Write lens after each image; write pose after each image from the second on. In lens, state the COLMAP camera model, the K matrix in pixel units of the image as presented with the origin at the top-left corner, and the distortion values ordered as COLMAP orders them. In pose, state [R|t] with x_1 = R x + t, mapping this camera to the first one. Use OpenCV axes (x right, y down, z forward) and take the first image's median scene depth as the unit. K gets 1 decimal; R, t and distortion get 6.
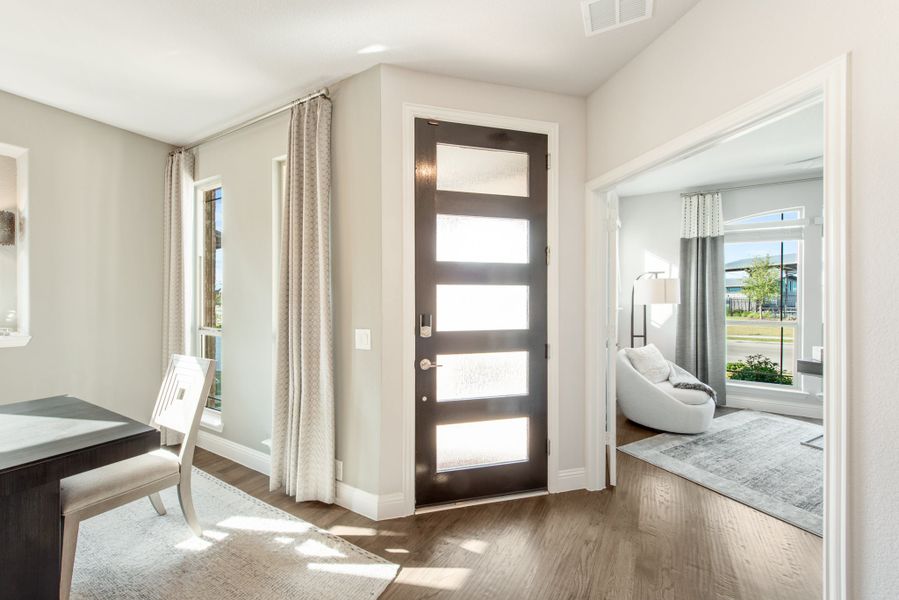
lens RADIAL K [[359.6, 0, 440.7], [0, 359.6, 300.8], [0, 0, 1]] dist [0.009229, -0.001362]
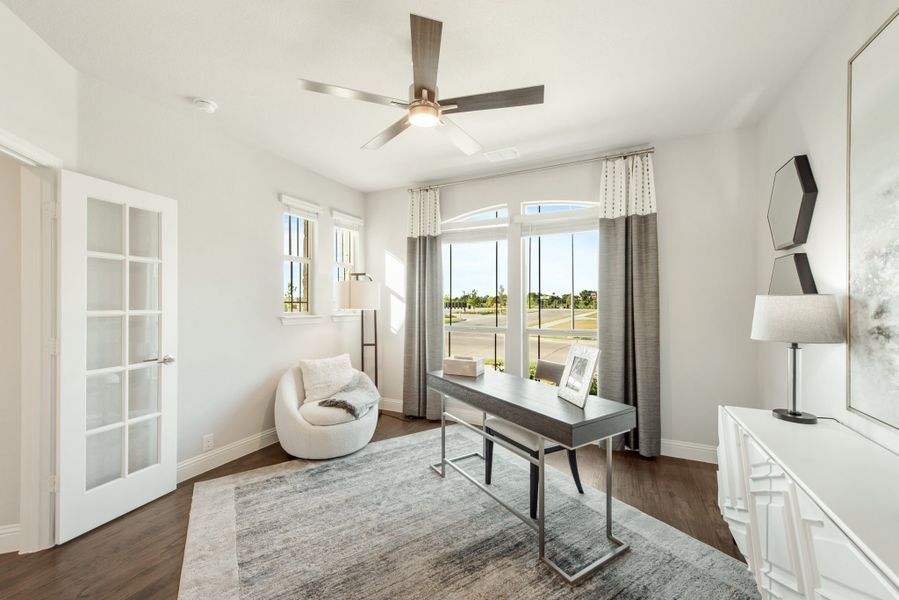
lens RADIAL K [[359.6, 0, 446.3], [0, 359.6, 298.8], [0, 0, 1]] dist [0.009229, -0.001362]
pose [[0.997397, -0.005131, 0.071919, 0.710689], [0.006581, 0.999779, -0.019943, 0.001942], [-0.071801, 0.020364, 0.997211, 0.083860]]
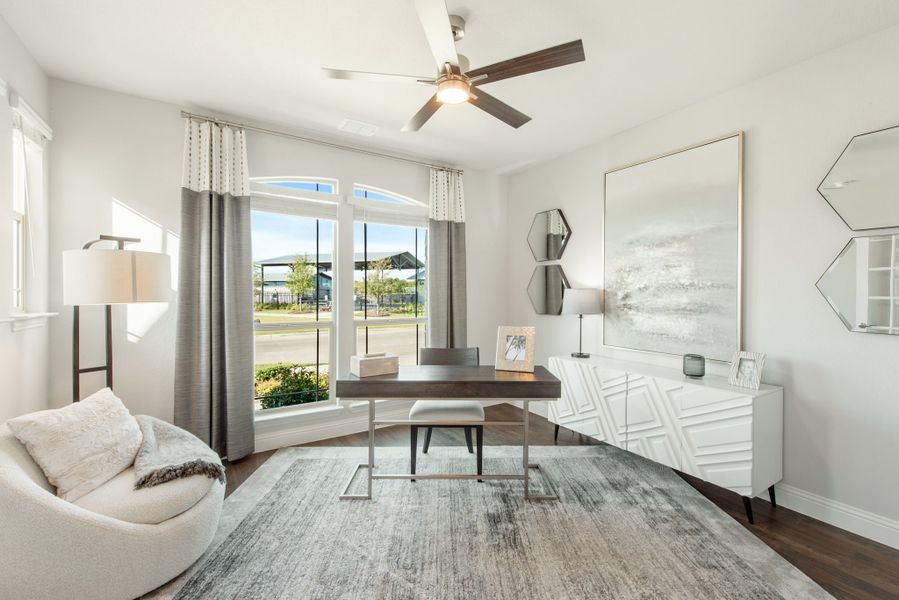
lens RADIAL K [[391.9, 0, 462.9], [0, 391.9, 290.1], [0, 0, 1]] dist [0.010724, -0.000520]
pose [[0.440389, 0.002977, 0.897802, 0.302428], [0.008264, 0.999939, -0.007370, -0.001482], [-0.897769, 0.010665, 0.440338, 0.327163]]
